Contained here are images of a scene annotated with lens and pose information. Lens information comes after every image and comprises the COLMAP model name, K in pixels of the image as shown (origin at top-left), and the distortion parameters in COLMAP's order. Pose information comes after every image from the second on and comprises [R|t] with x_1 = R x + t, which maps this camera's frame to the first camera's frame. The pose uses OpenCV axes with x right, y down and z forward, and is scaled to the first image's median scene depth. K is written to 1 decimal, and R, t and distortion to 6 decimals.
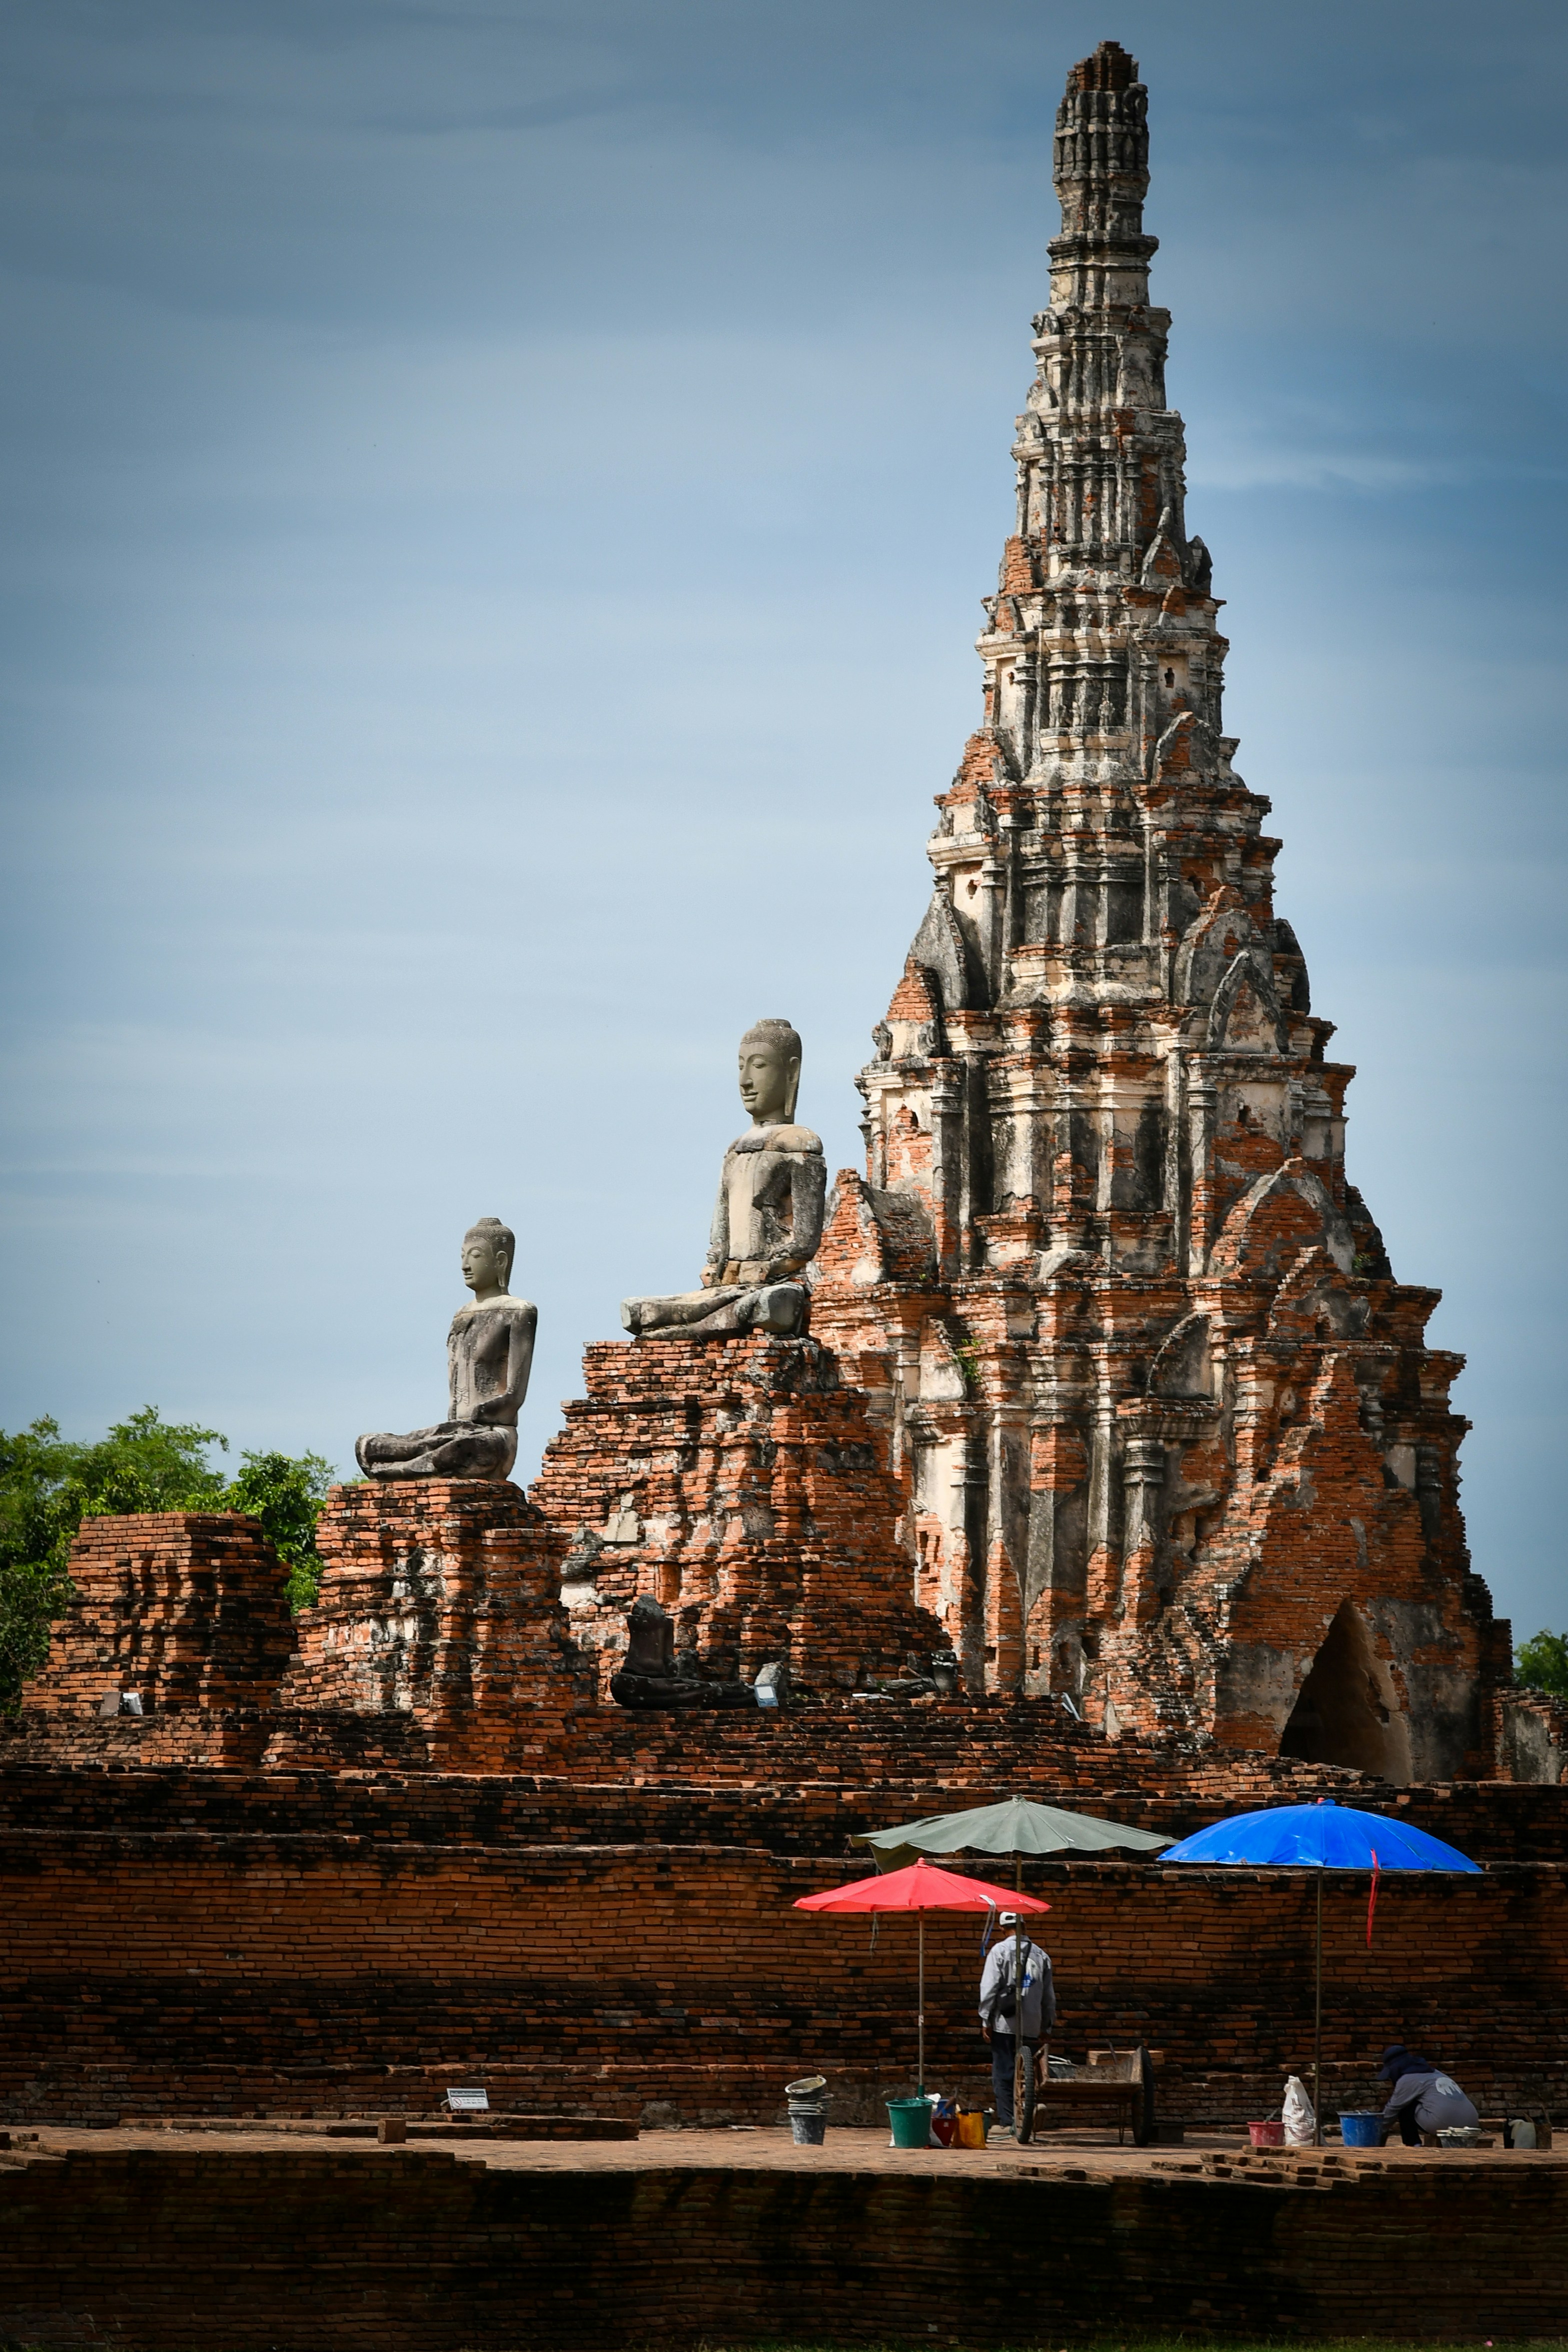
lens RADIAL K [[4809.2, 0, 784.0], [0, 4809.2, 1176.0], [0, 0, 1]] dist [0.088811, 0.706688]
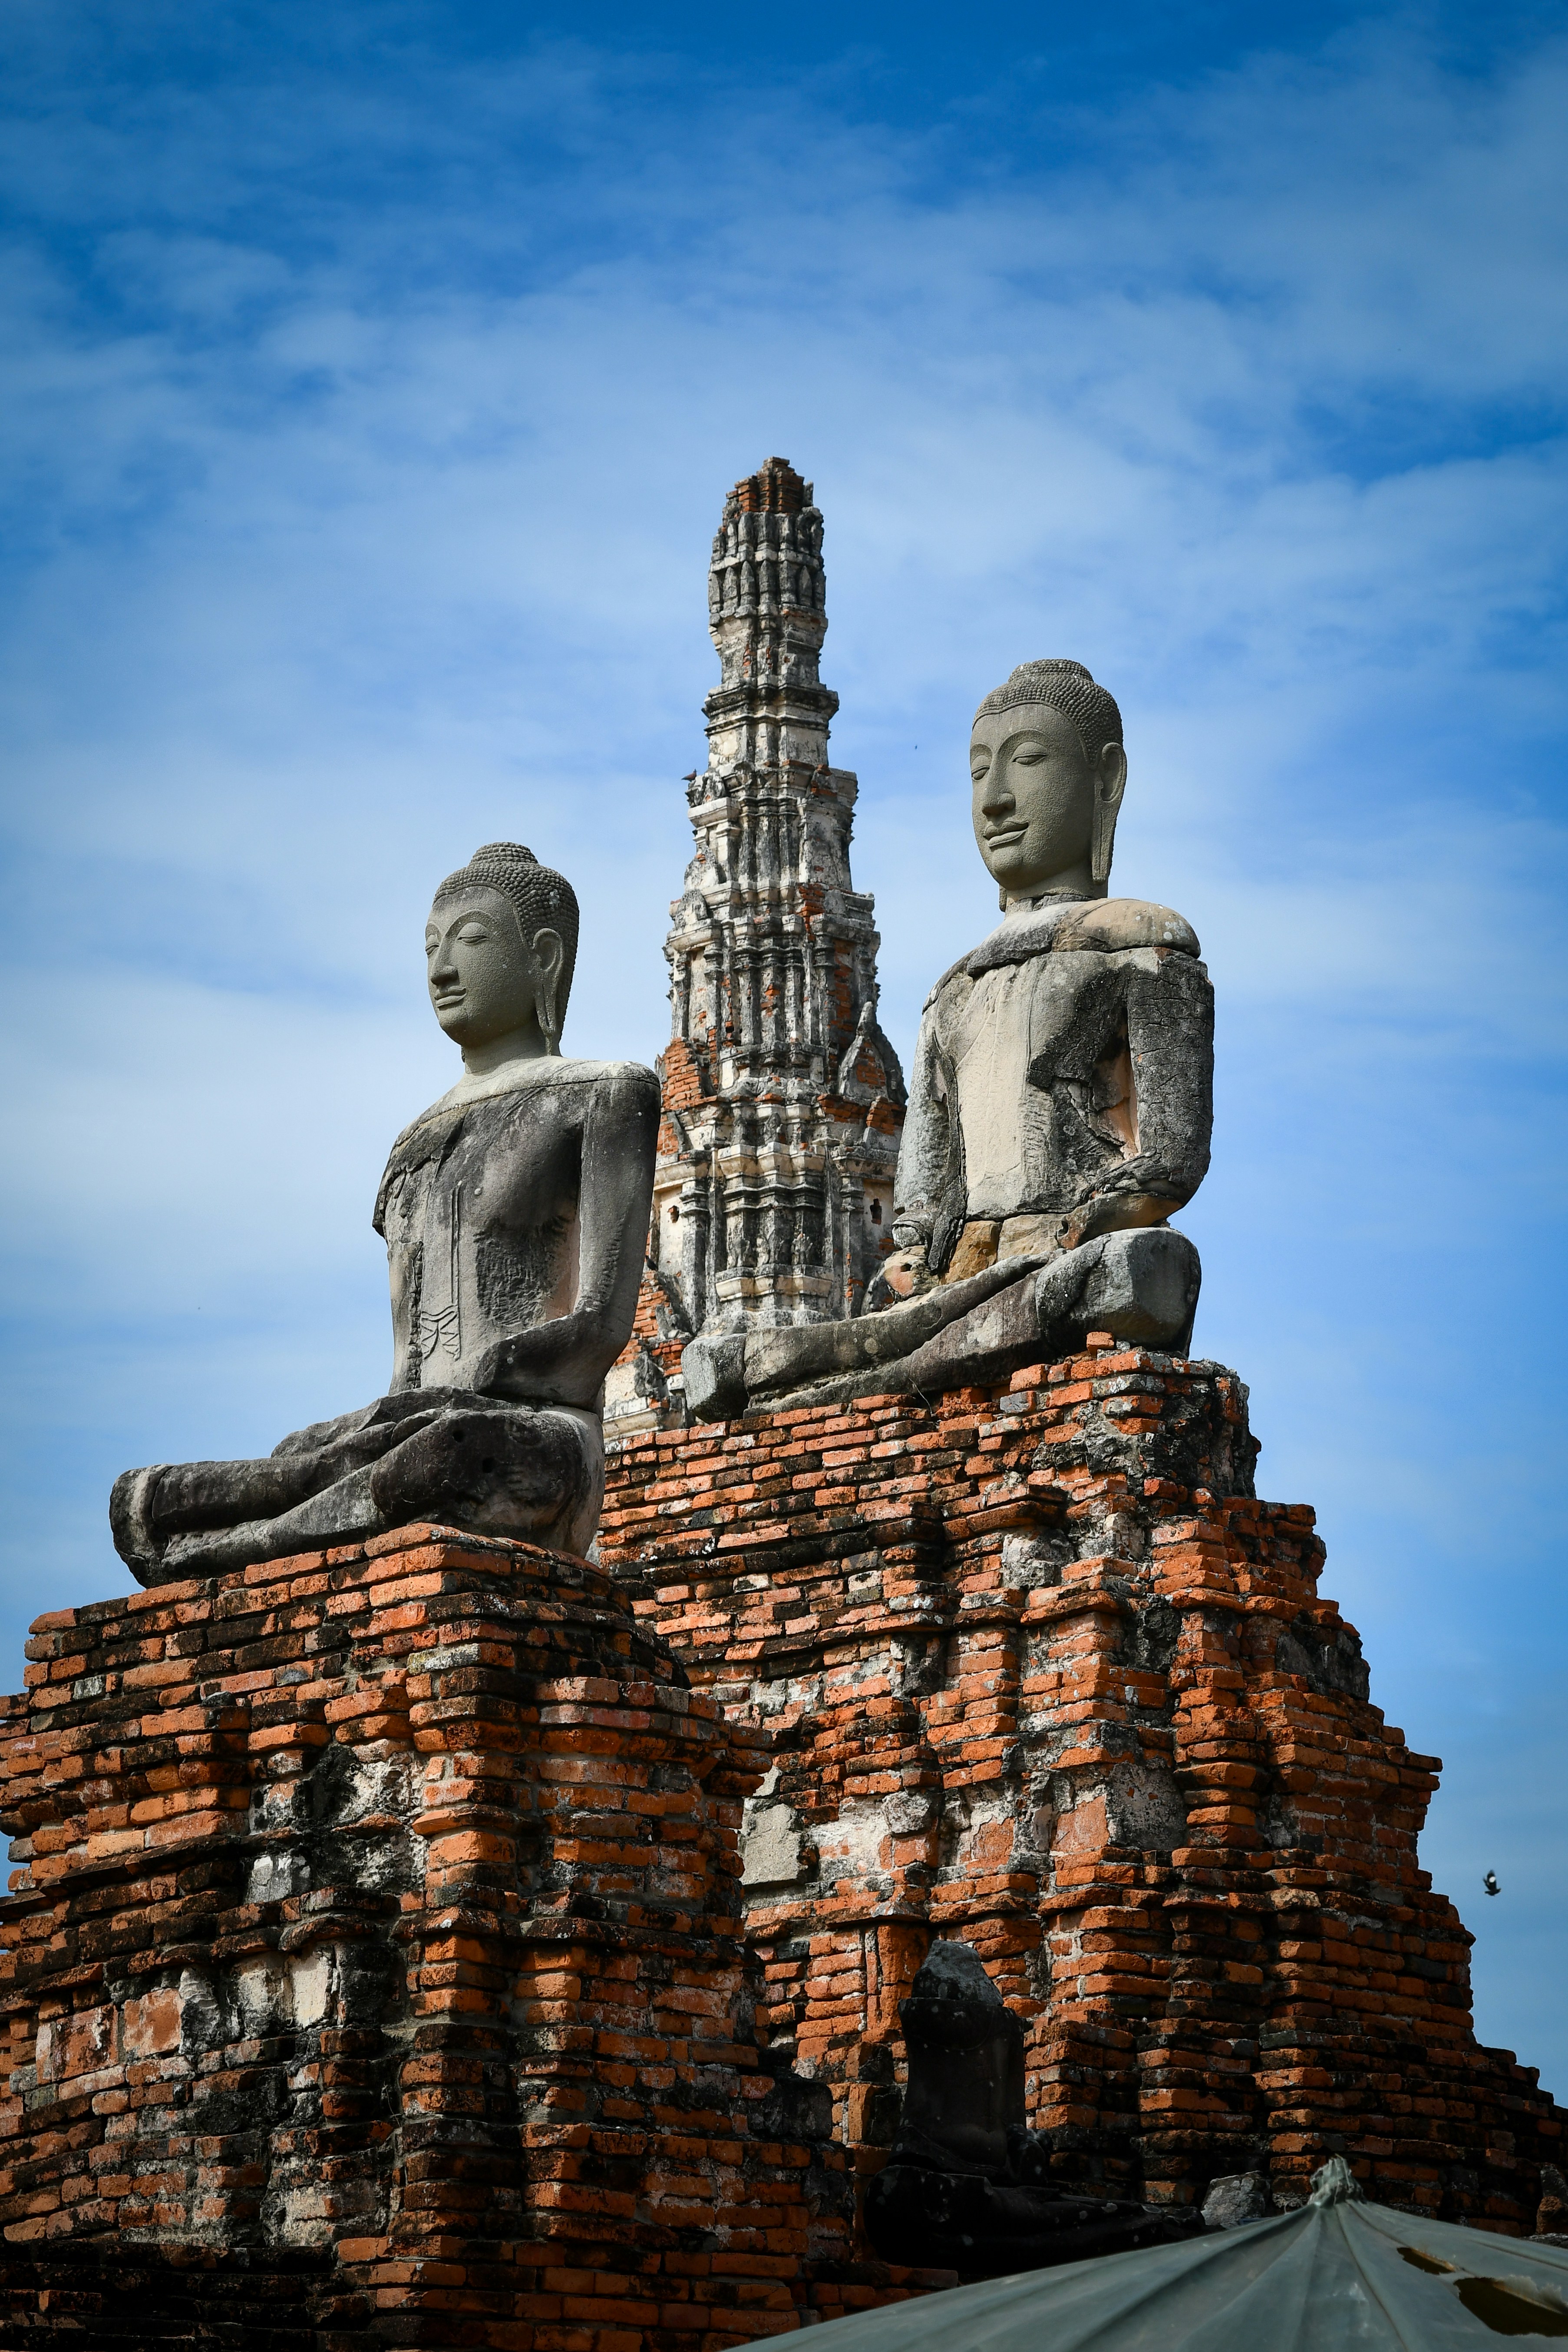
lens RADIAL K [[6052.2, 0, 829.8], [0, 6052.2, 1177.4], [0, 0, 1]] dist [0.276573, 0.999501]
pose [[0.997160, 0.003248, 0.075238, -0.061987], [0.005252, 0.993638, -0.112498, 0.071812], [-0.075124, 0.112573, 0.990799, 0.496107]]
